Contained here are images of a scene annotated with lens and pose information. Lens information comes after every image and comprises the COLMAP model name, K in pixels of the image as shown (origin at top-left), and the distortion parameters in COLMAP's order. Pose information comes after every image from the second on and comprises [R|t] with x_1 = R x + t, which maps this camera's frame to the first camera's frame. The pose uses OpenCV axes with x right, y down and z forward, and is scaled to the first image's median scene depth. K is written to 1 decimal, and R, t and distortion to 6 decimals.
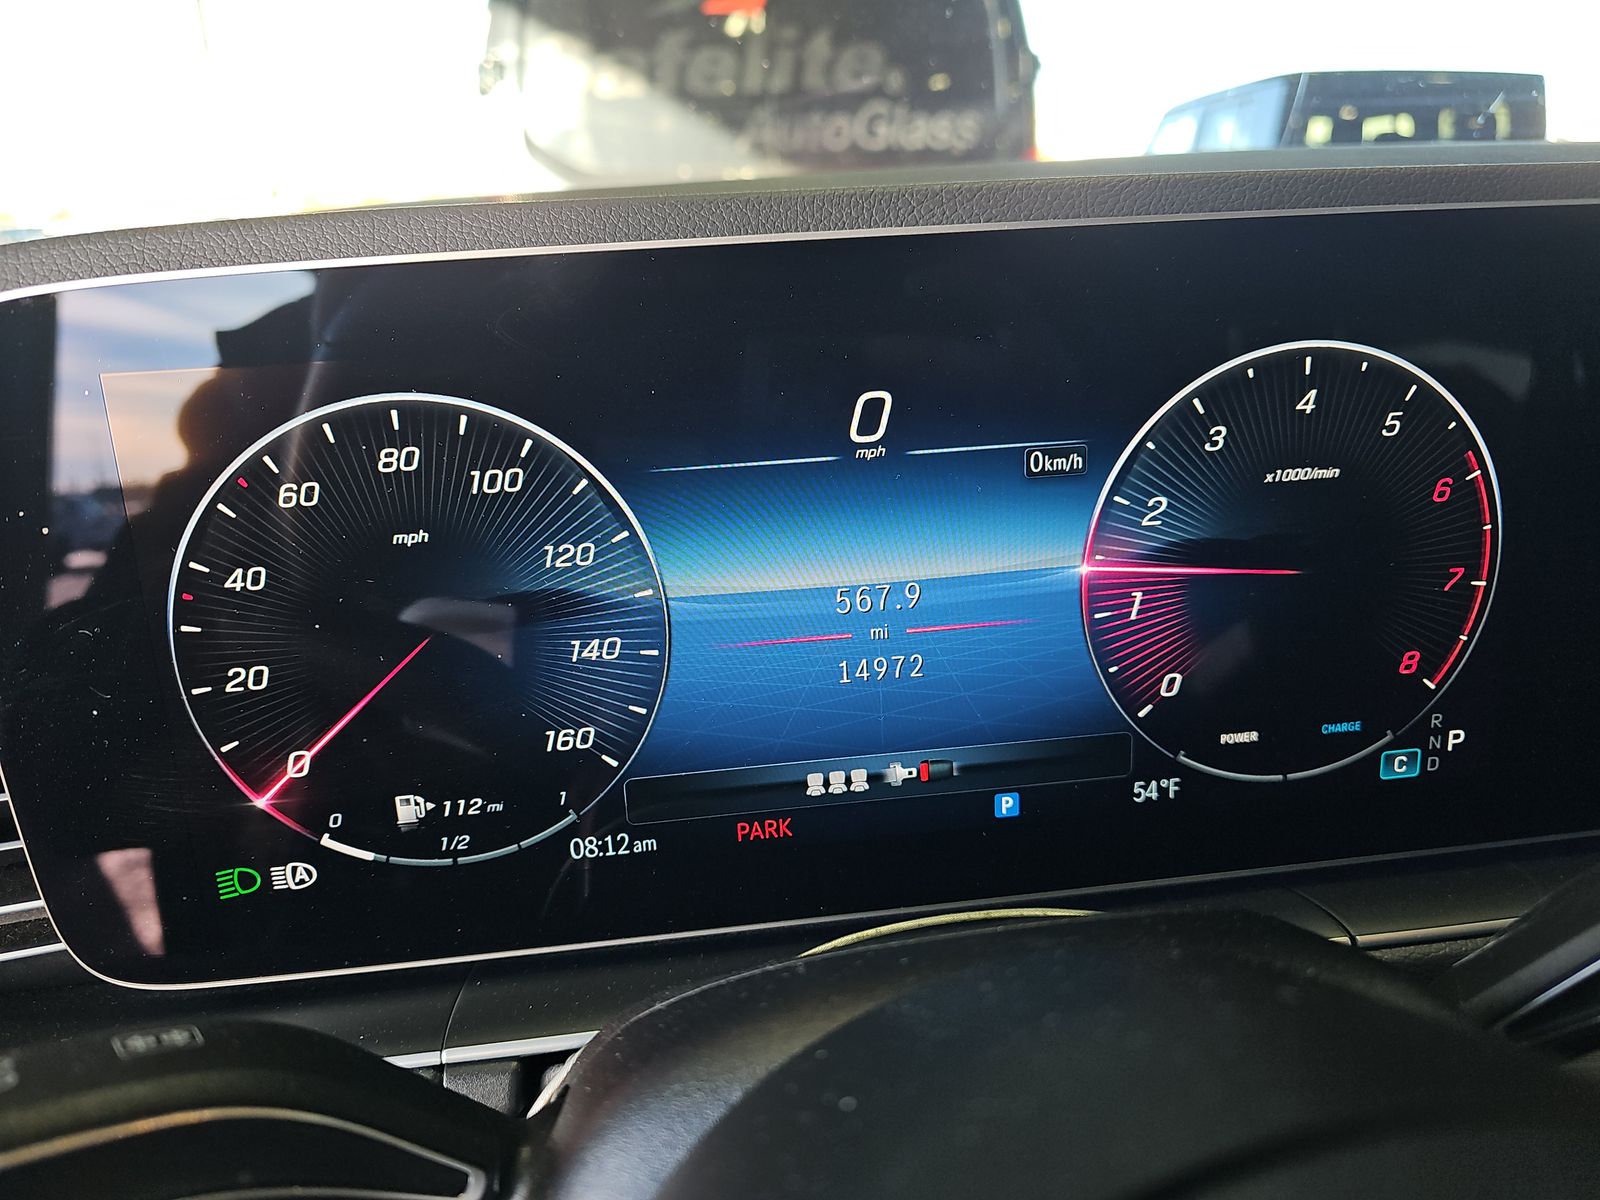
lens RADIAL K [[1060.8, 0, 799.1], [0, 1060.8, 556.4], [0, 0, 1]] dist [-0.008398, -0.003073]
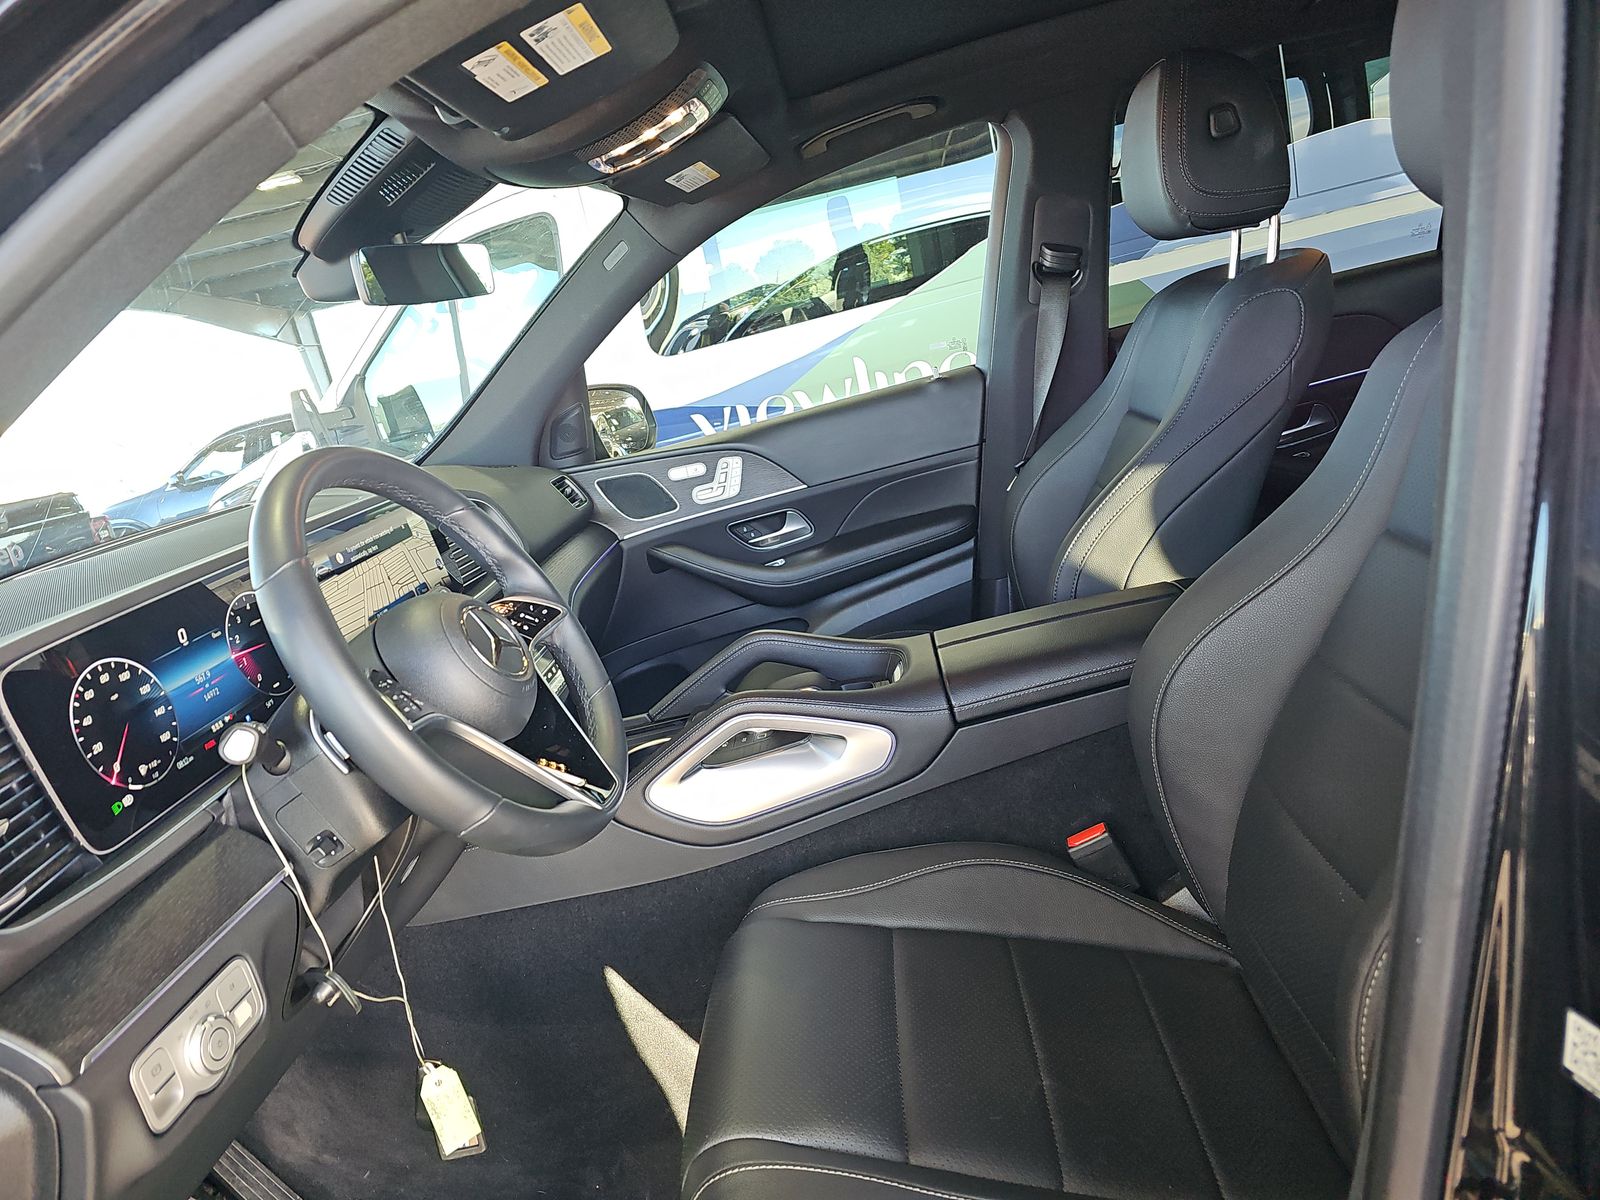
lens RADIAL K [[1075.4, 0, 775.4], [0, 1075.4, 608.0], [0, 0, 1]] dist [0.069899, -0.080008]
pose [[0.215851, -0.265225, 0.939715, -3.236386], [0.506995, 0.852942, 0.124278, 0.398410], [-0.834484, 0.449605, 0.318576, -2.209097]]
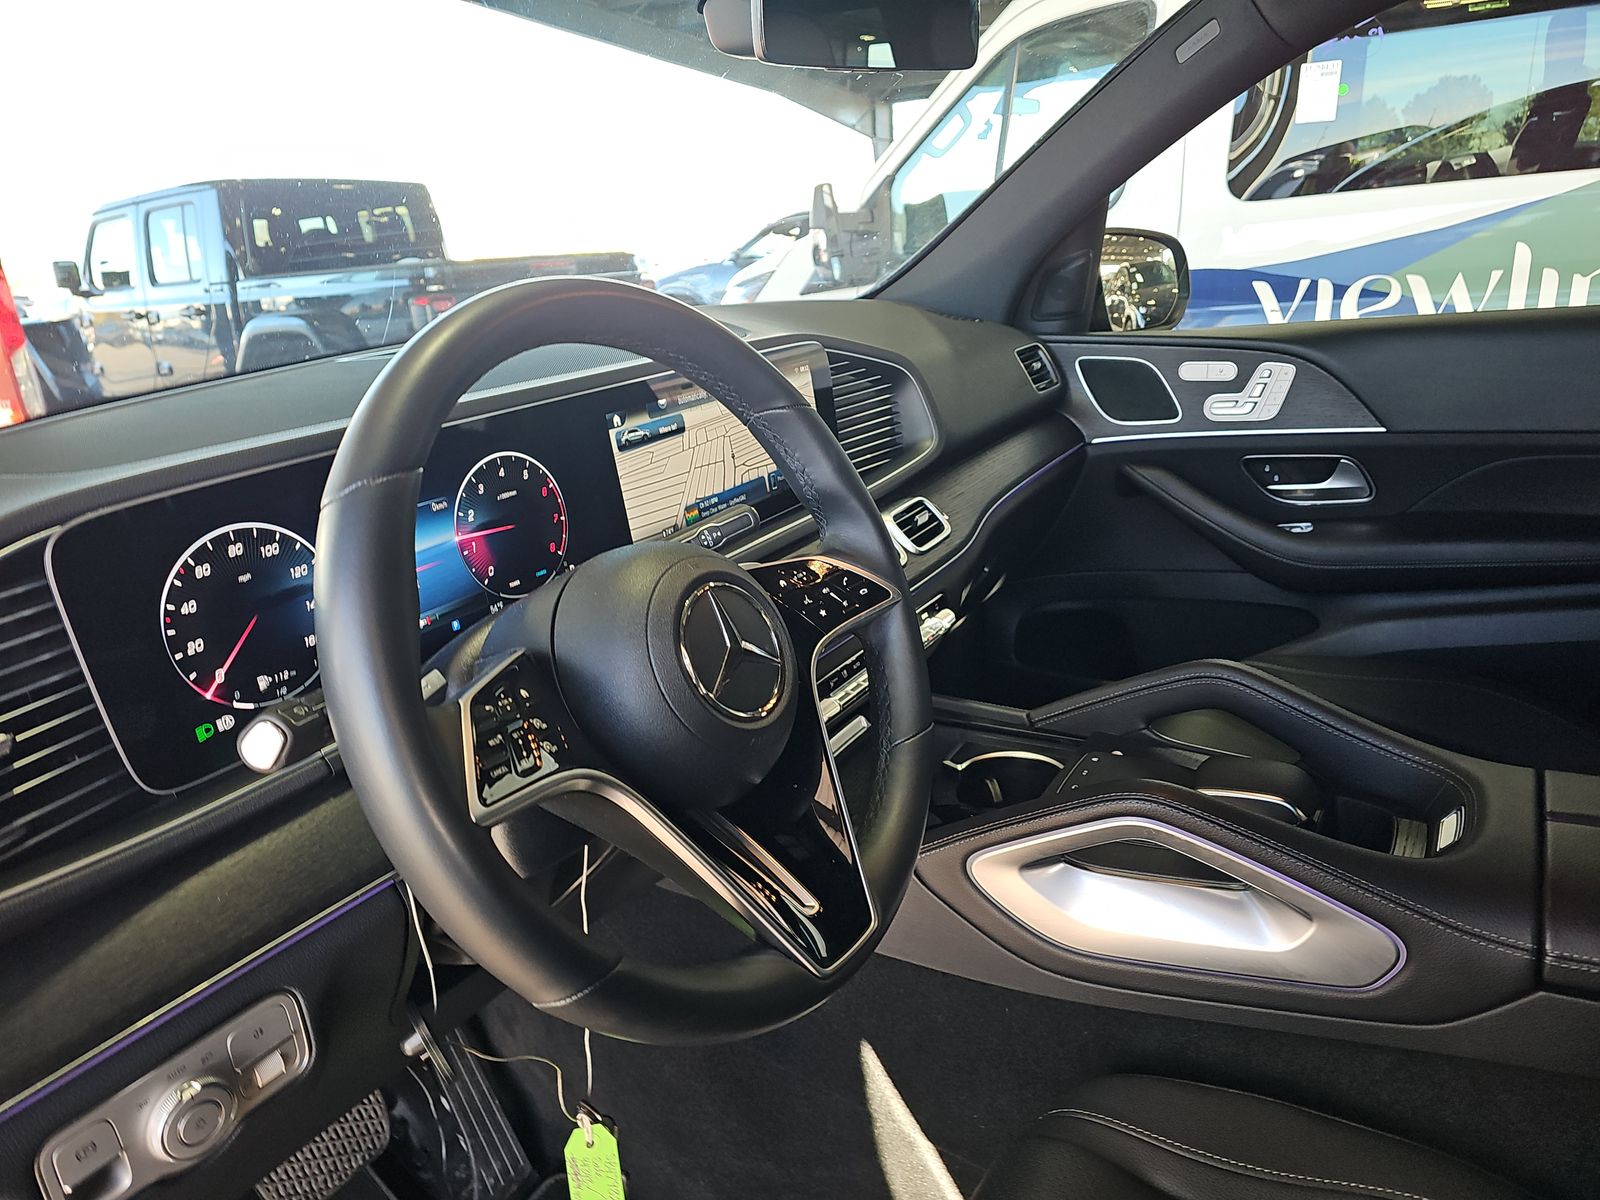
lens RADIAL K [[1075.4, 0, 775.4], [0, 1075.4, 608.0], [0, 0, 1]] dist [0.069899, -0.080008]
pose [[0.653892, -0.266612, 0.708056, -1.398916], [0.297352, 0.951107, 0.083525, 0.216102], [-0.695706, 0.155925, 0.701199, -1.797316]]
